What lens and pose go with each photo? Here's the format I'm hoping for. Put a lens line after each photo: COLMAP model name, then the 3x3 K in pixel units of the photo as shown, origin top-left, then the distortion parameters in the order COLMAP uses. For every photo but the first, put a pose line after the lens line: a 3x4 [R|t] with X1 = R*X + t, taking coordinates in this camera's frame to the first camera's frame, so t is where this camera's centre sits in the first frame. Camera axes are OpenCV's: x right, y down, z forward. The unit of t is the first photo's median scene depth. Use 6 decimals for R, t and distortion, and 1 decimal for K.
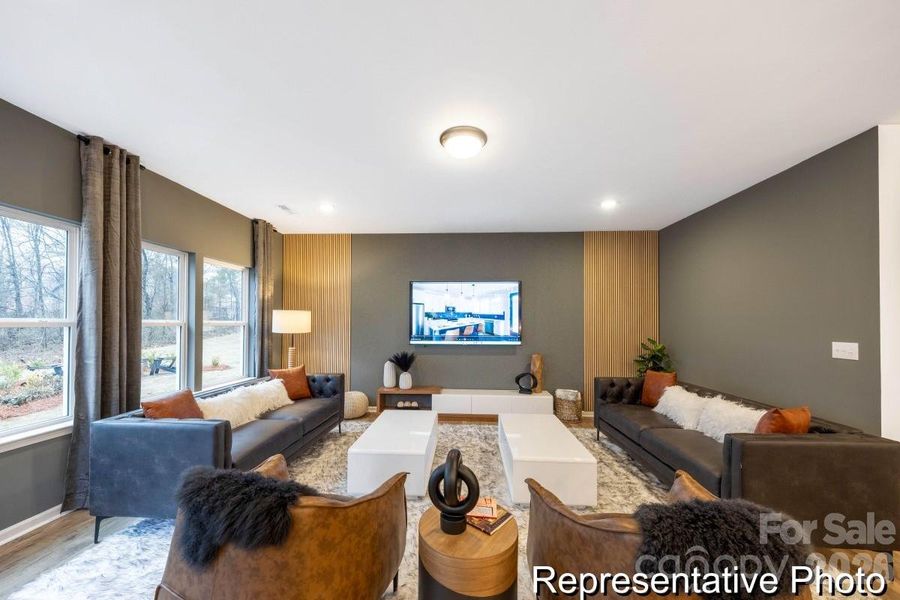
lens RADIAL K [[328.2, 0, 451.8], [0, 328.2, 319.4], [0, 0, 1]] dist [-0.000325, -0.000113]
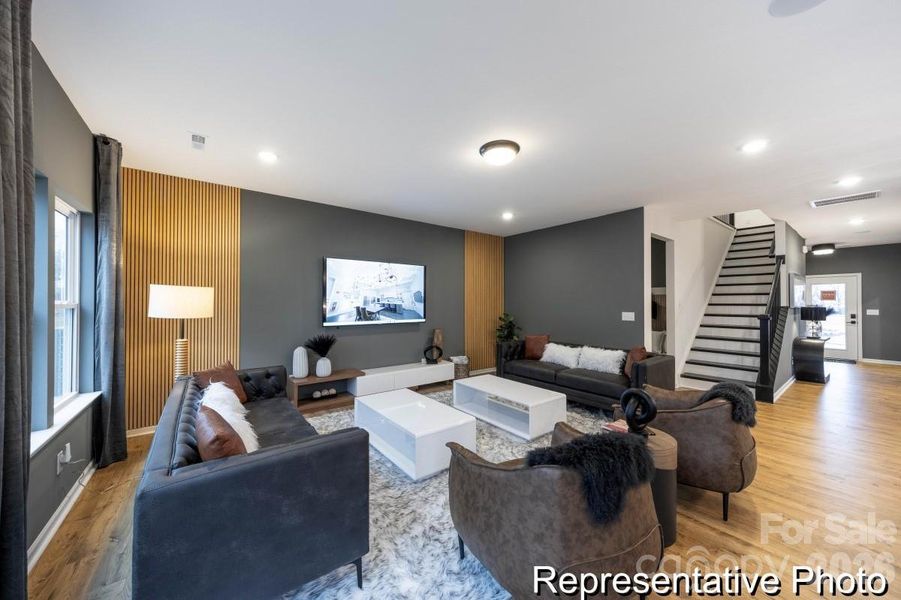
lens RADIAL K [[312.2, 0, 450.5], [0, 312.2, 300.0], [0, 0, 1]] dist [-0.000167, -0.000082]
pose [[0.773877, 0.002141, 0.633332, -0.415442], [-0.005136, 0.999983, 0.002895, -0.001371], [-0.633315, -0.005493, 0.773875, 0.115188]]
